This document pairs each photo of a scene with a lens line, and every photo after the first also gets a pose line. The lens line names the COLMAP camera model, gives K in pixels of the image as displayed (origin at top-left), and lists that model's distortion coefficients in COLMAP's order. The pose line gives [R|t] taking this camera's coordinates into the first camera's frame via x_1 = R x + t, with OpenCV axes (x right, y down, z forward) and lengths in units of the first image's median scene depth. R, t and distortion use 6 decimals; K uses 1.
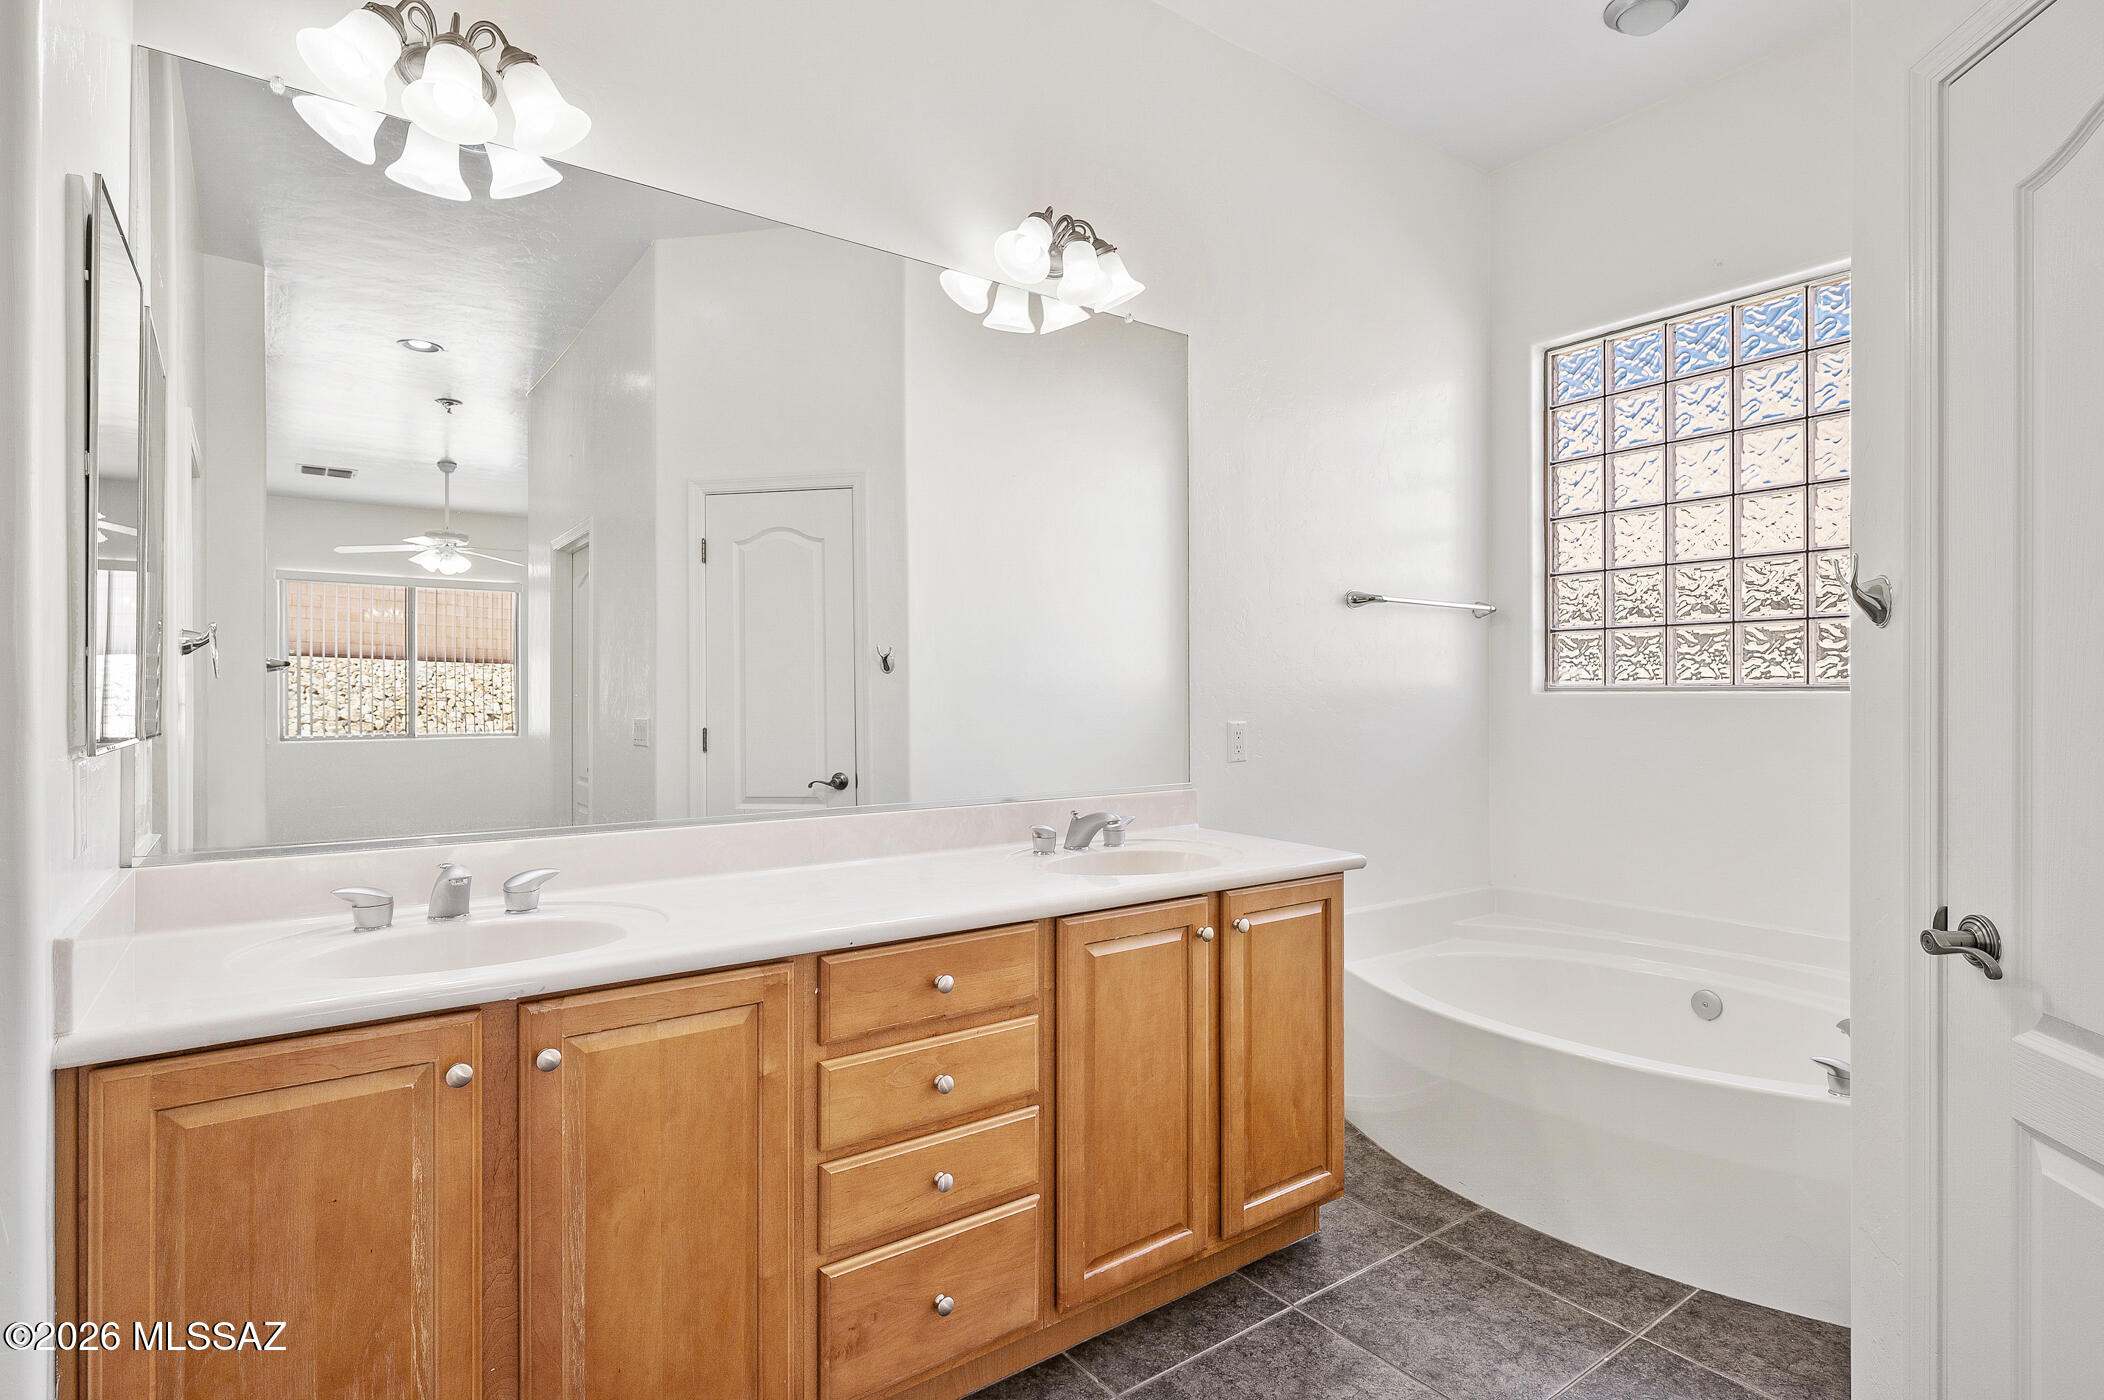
lens RADIAL K [[1062.7, 0, 1052.0], [0, 1062.7, 700.0], [0, 0, 1]] dist [-0.000313, -0.000046]
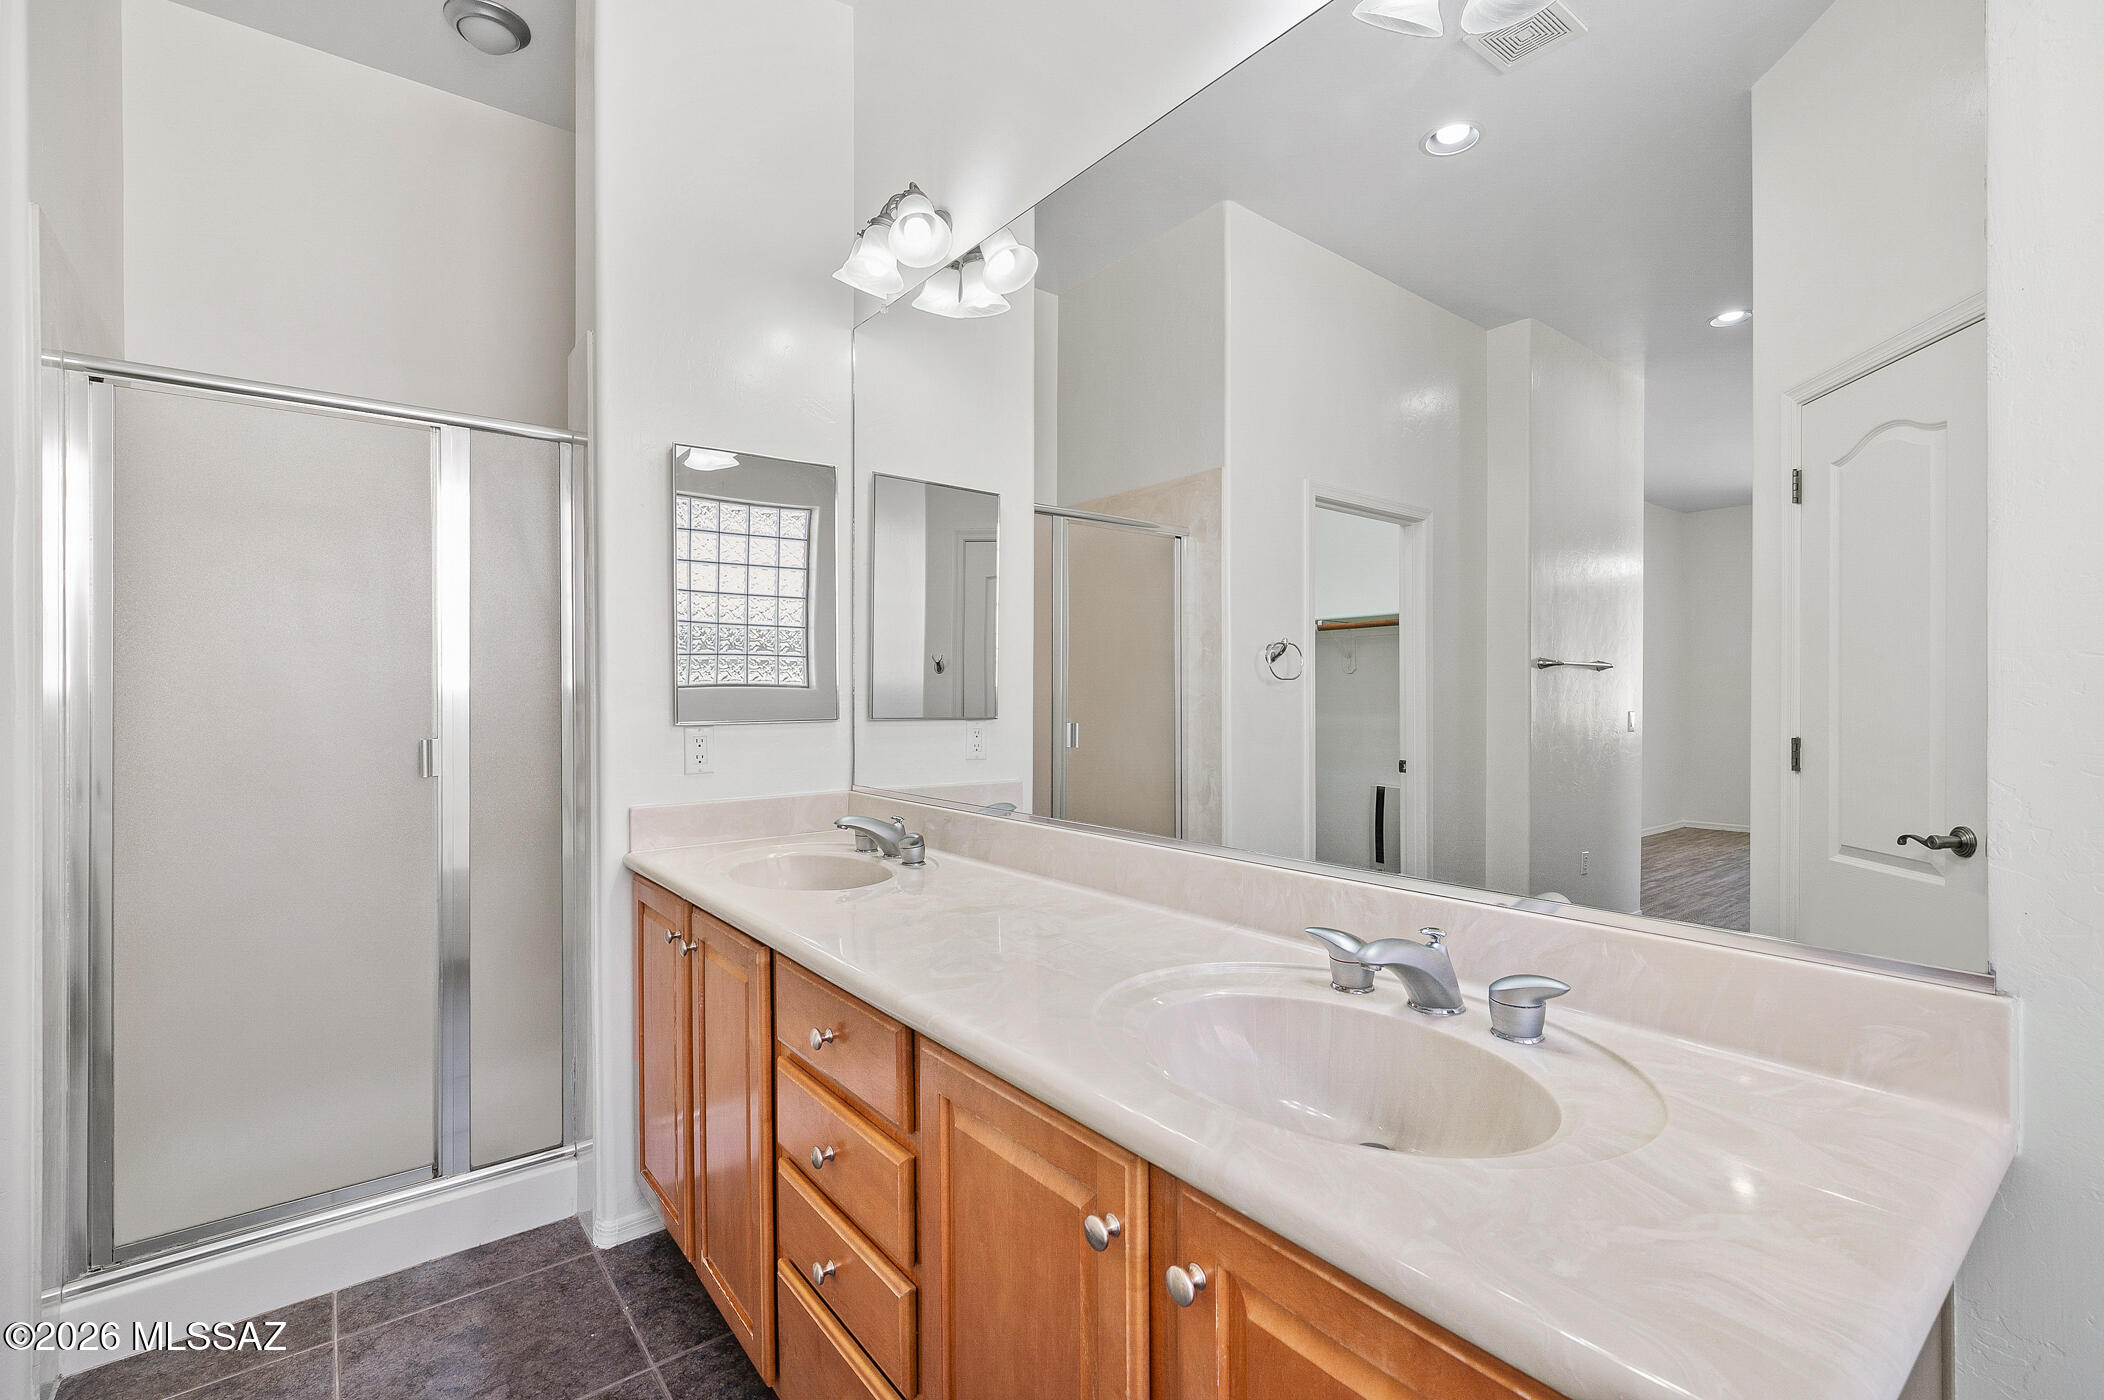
lens RADIAL K [[927.6, 0, 1052.0], [0, 927.6, 700.0], [0, 0, 1]] dist [-0.000138, 0.000037]
pose [[0.044555, 0.005783, -0.998990, 0.274333], [0.003342, 0.999977, 0.005938, -0.003897], [0.999001, -0.003603, 0.044535, 0.490844]]
